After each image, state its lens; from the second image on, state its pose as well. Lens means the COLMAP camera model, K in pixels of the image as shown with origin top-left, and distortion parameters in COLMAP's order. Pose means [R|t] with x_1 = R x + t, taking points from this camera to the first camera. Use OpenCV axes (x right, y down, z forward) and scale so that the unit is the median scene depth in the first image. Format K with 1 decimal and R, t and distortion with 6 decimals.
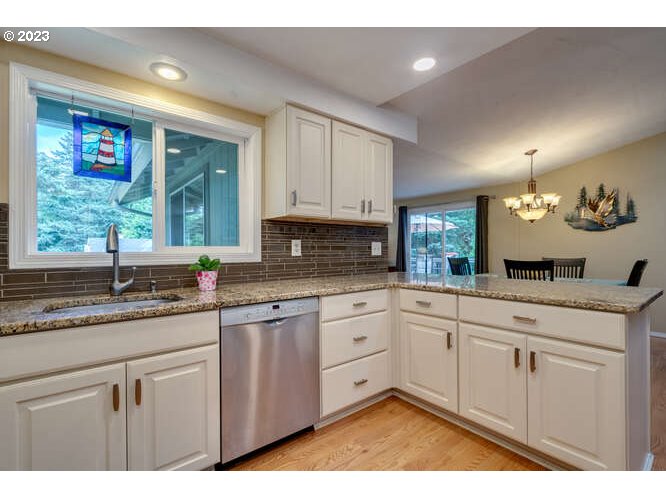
lens RADIAL K [[319.2, 0, 333.0], [0, 319.2, 249.5], [0, 0, 1]] dist [0.027563, -0.000315]
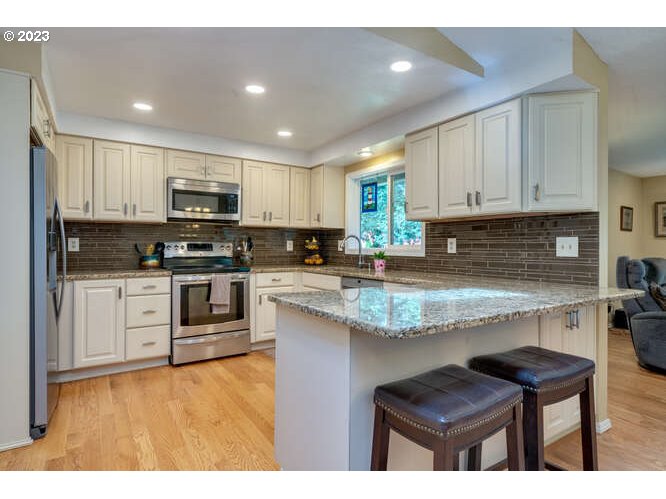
lens RADIAL K [[357.9, 0, 332.9], [0, 357.9, 252.4], [0, 0, 1]] dist [-0.016622, -0.000518]
pose [[-0.085027, 0.013778, -0.996283, 1.399125], [-0.010408, 0.999838, 0.014715, 0.004662], [0.996324, 0.011621, -0.084869, 0.864086]]
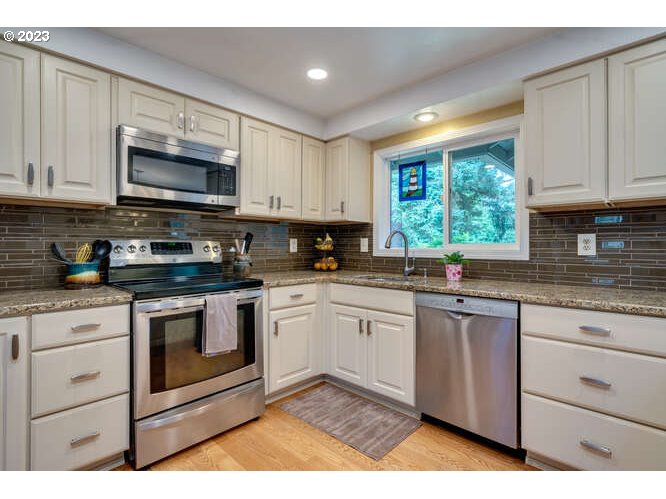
lens RADIAL K [[322.0, 0, 333.0], [0, 322.0, 249.5], [0, 0, 1]] dist [-0.004113, -0.000577]
pose [[0.131784, 0.008677, -0.991241, 0.687589], [-0.006392, 0.999948, 0.007903, 0.005146], [0.991258, 0.005295, 0.131832, 0.379494]]
